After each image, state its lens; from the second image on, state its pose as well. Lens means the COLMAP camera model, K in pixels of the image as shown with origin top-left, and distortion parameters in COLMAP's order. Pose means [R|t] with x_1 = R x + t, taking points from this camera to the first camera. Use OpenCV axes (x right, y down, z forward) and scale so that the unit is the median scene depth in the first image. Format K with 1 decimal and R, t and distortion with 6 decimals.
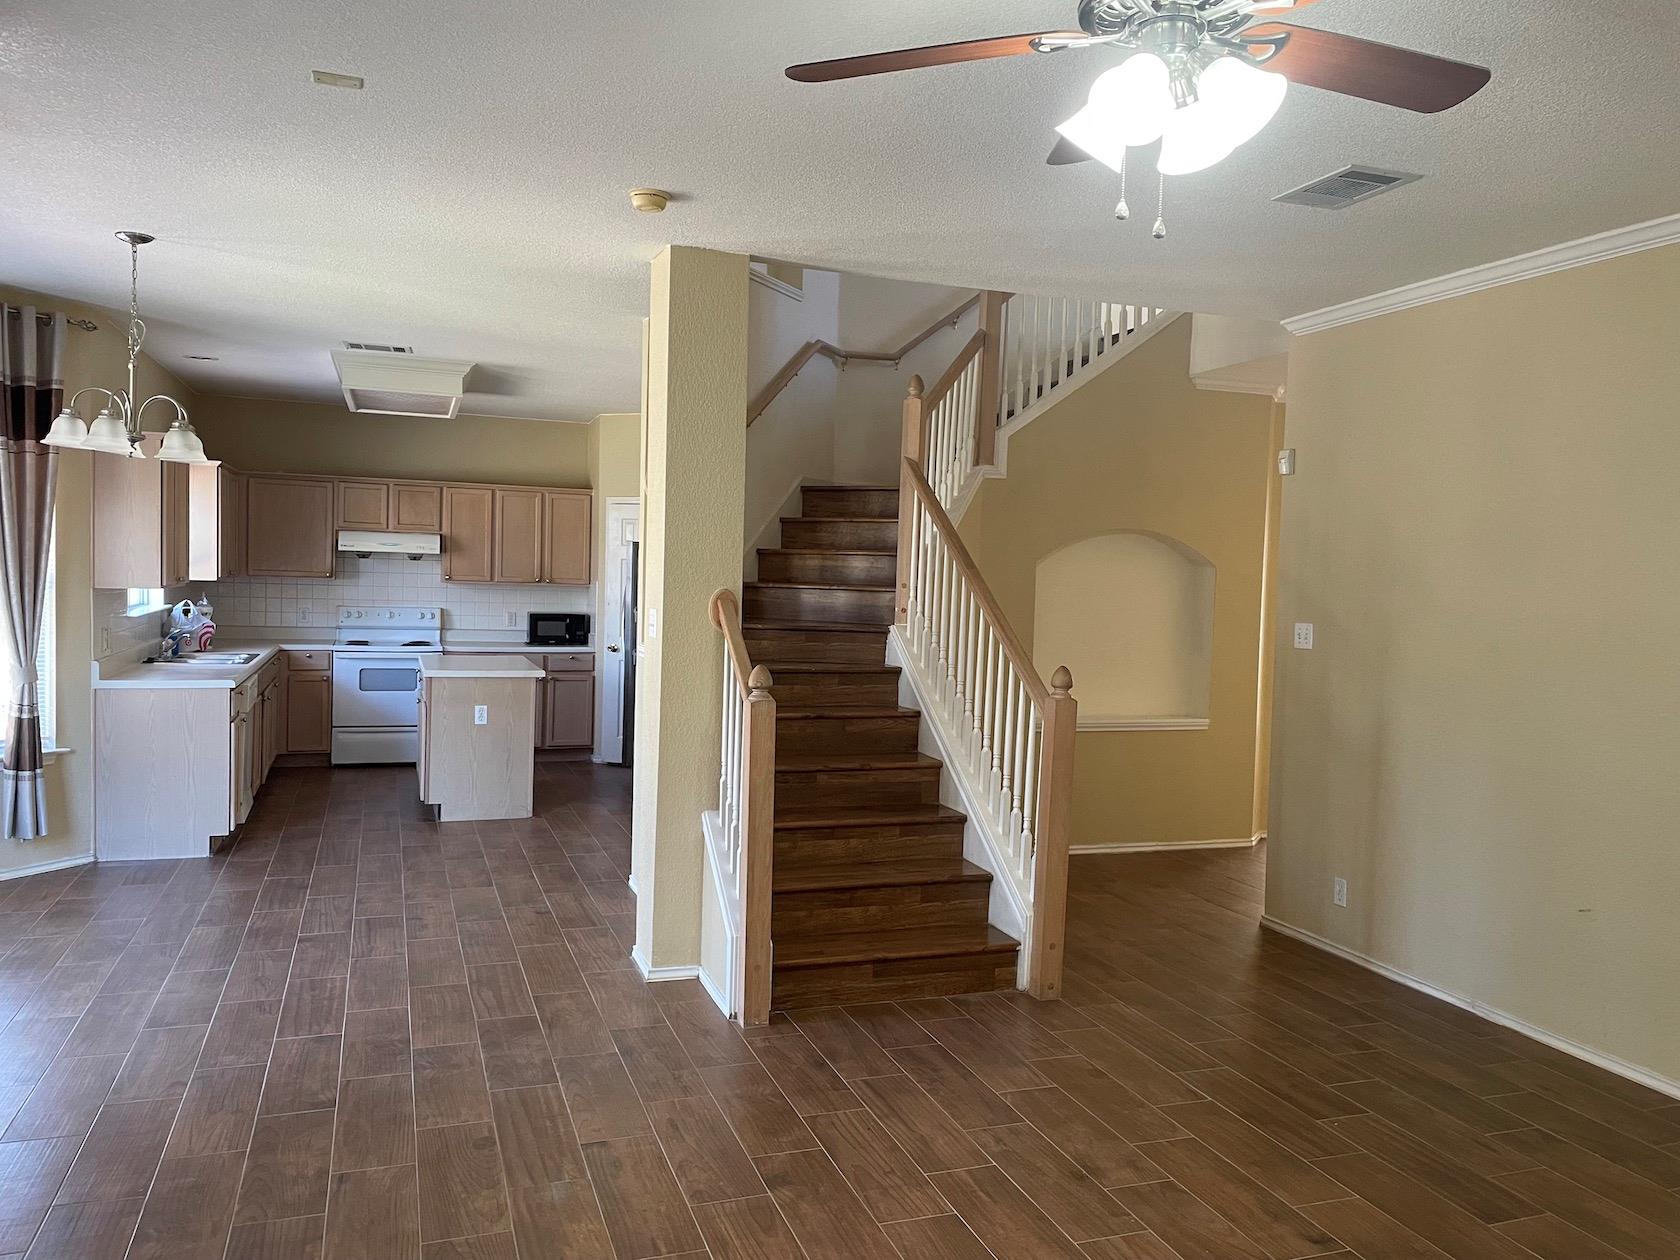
lens RADIAL K [[1270.5, 0, 852.3], [0, 1270.5, 637.4], [0, 0, 1]] dist [0.041689, -0.012825]
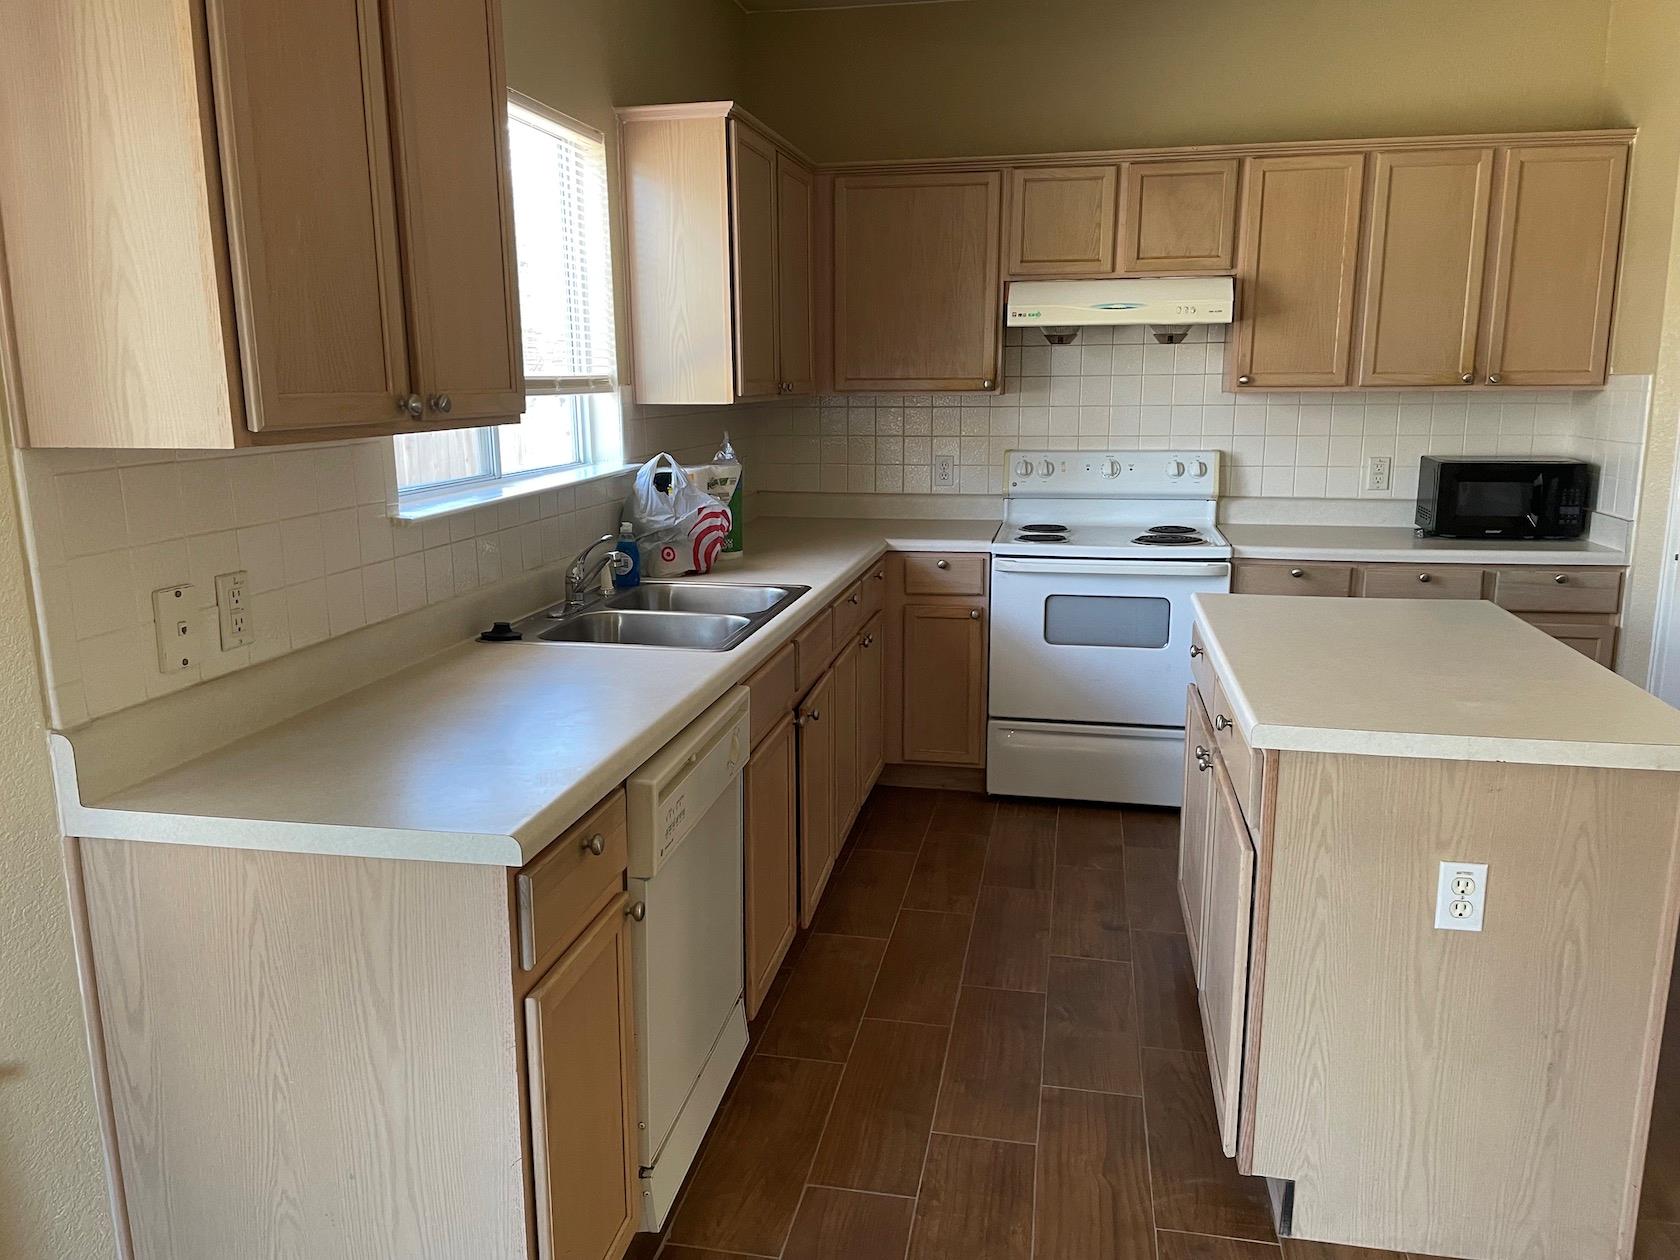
lens RADIAL K [[1270.5, 0, 842.5], [0, 1270.5, 634.8], [0, 0, 1]] dist [0.041689, -0.012825]
pose [[0.858787, 0.067775, -0.507829, -0.214243], [0.005344, 0.989972, 0.141160, -0.024251], [0.512304, -0.123940, 0.849814, 0.569283]]
